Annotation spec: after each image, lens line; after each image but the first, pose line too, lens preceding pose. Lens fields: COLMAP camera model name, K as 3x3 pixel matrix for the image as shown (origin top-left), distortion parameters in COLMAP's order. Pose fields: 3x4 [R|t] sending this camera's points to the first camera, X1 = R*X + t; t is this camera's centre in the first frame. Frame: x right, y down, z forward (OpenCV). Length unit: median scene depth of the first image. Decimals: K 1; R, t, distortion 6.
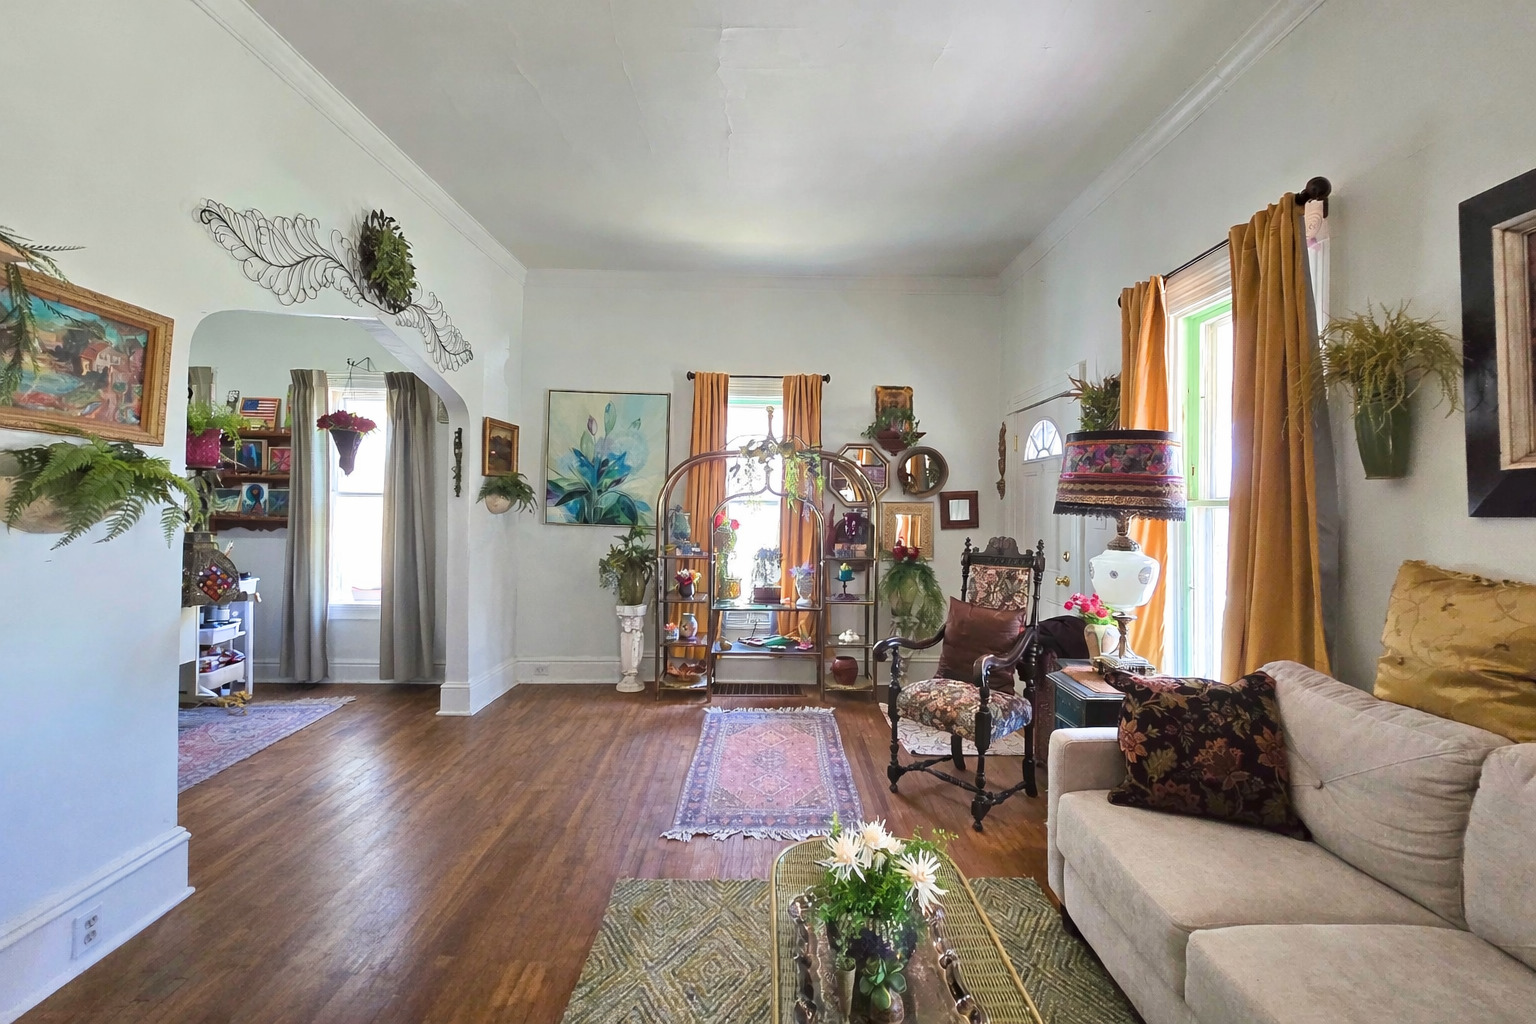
lens RADIAL K [[618.8, 0, 768.0], [0, 618.8, 512.0], [0, 0, 1]] dist [-0.000179, -0.000235]
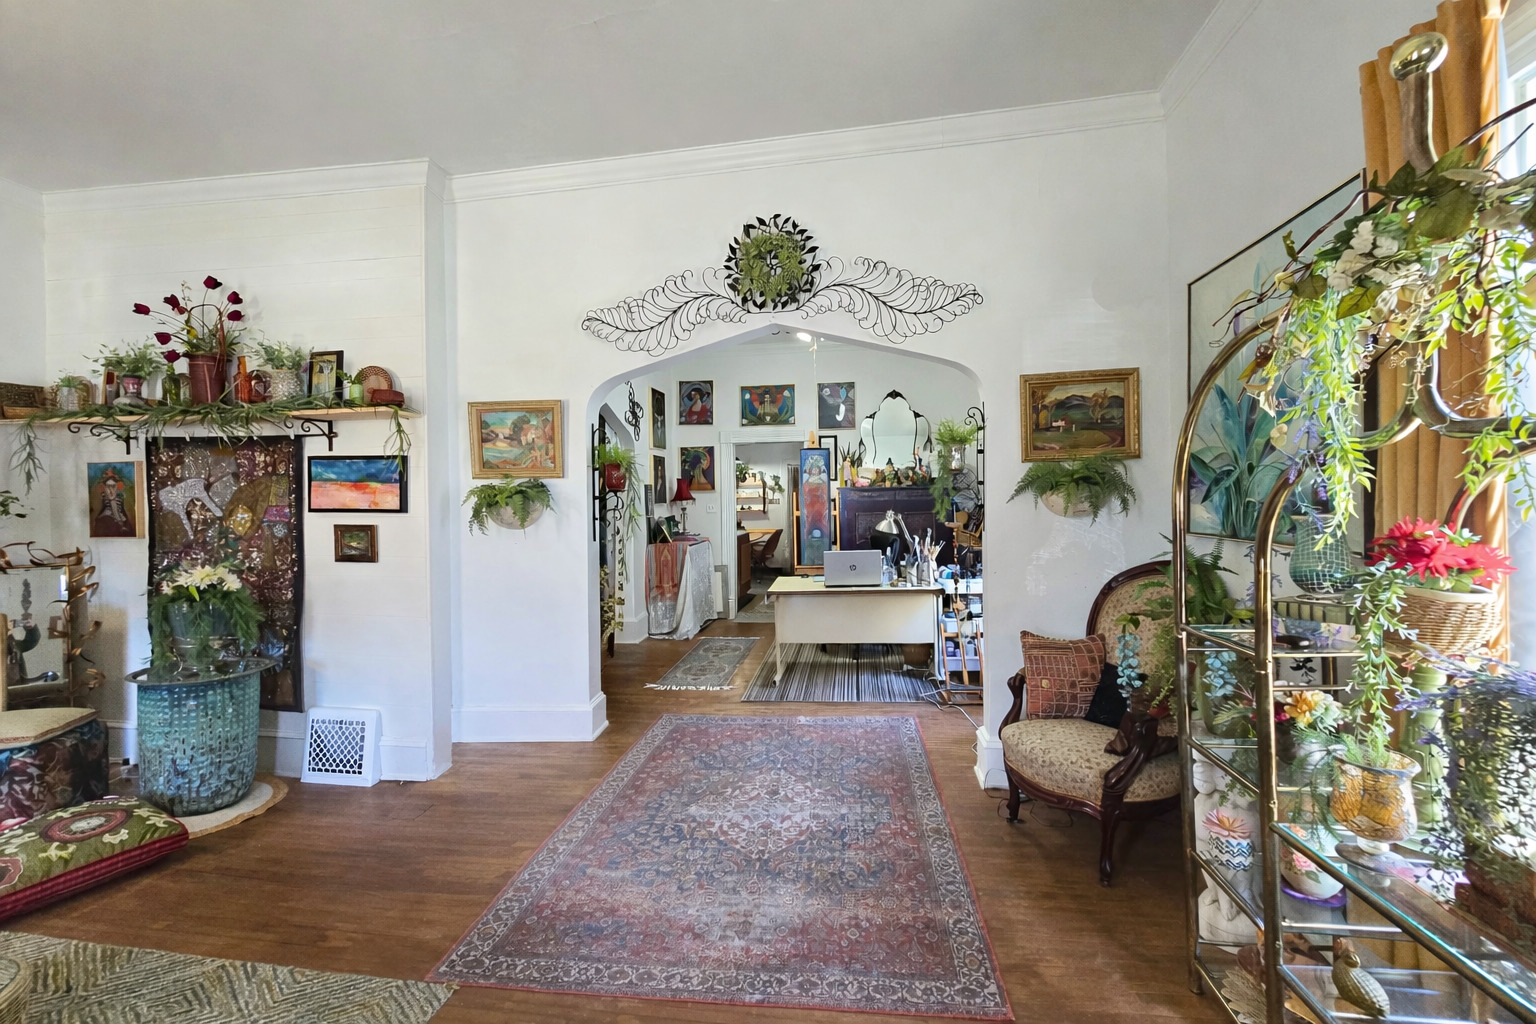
lens RADIAL K [[618.8, 0, 768.0], [0, 618.8, 512.0], [0, 0, 1]] dist [-0.000179, -0.000235]
pose [[-0.161925, -0.007107, -0.986777, 0.477005], [0.005721, 0.999950, -0.008141, 0.000848], [0.986786, -0.006964, -0.161877, 1.533950]]
